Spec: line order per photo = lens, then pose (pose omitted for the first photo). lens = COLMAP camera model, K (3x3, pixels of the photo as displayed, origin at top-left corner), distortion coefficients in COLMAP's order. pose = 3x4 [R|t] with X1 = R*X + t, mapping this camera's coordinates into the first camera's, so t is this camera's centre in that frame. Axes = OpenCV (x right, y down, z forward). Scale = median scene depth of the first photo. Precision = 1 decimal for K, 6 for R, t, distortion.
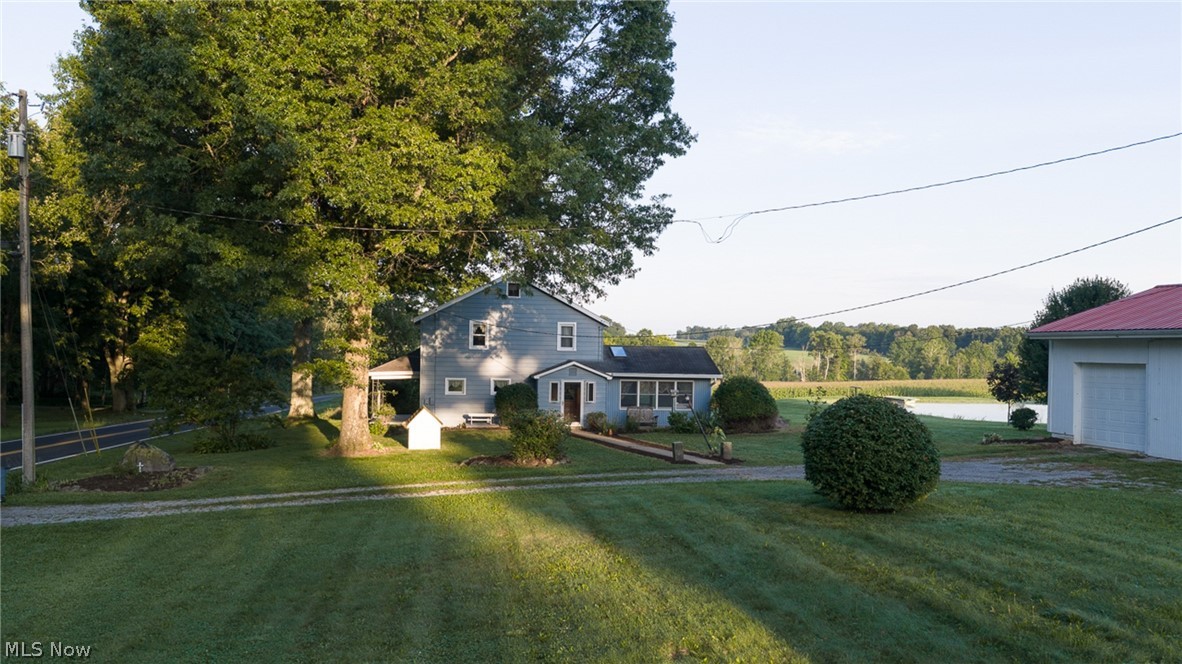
lens RADIAL K [[985.5, 0, 592.2], [0, 985.5, 334.7], [0, 0, 1]] dist [-0.010310, -0.009637]
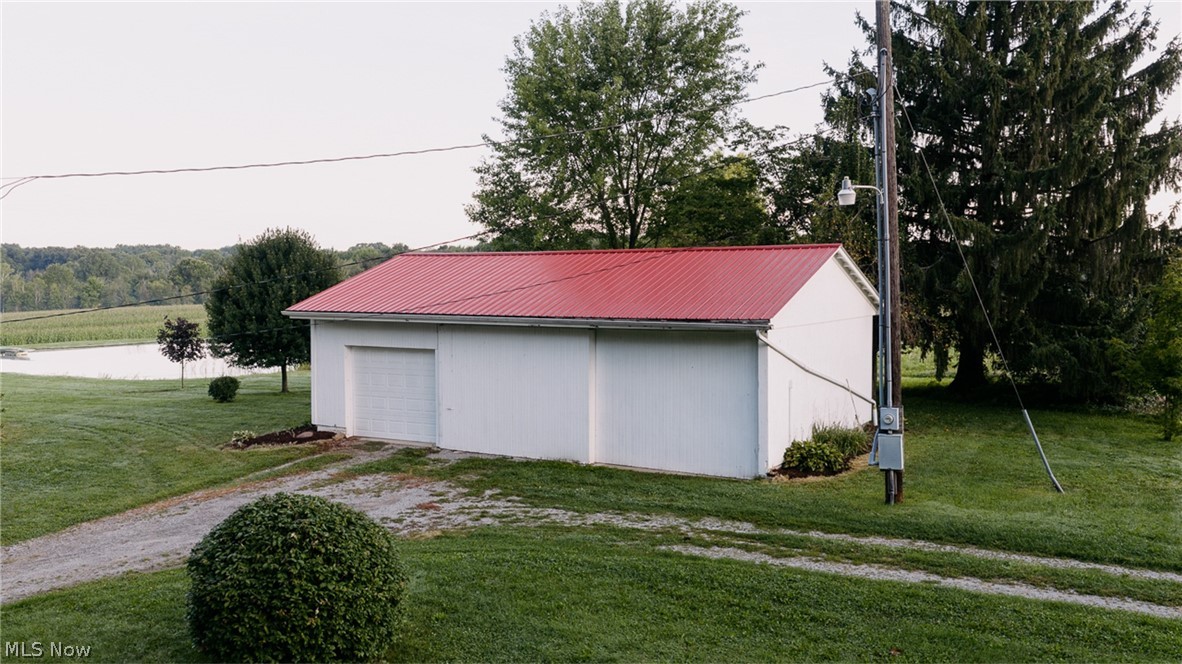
lens RADIAL K [[985.5, 0, 590.9], [0, 985.5, 327.9], [0, 0, 1]] dist [-0.010310, -0.009637]
pose [[0.634439, -0.063846, 0.770332, -0.045617], [0.004004, 0.996841, 0.079321, -0.056014], [-0.772963, -0.047240, 0.632690, 0.275471]]
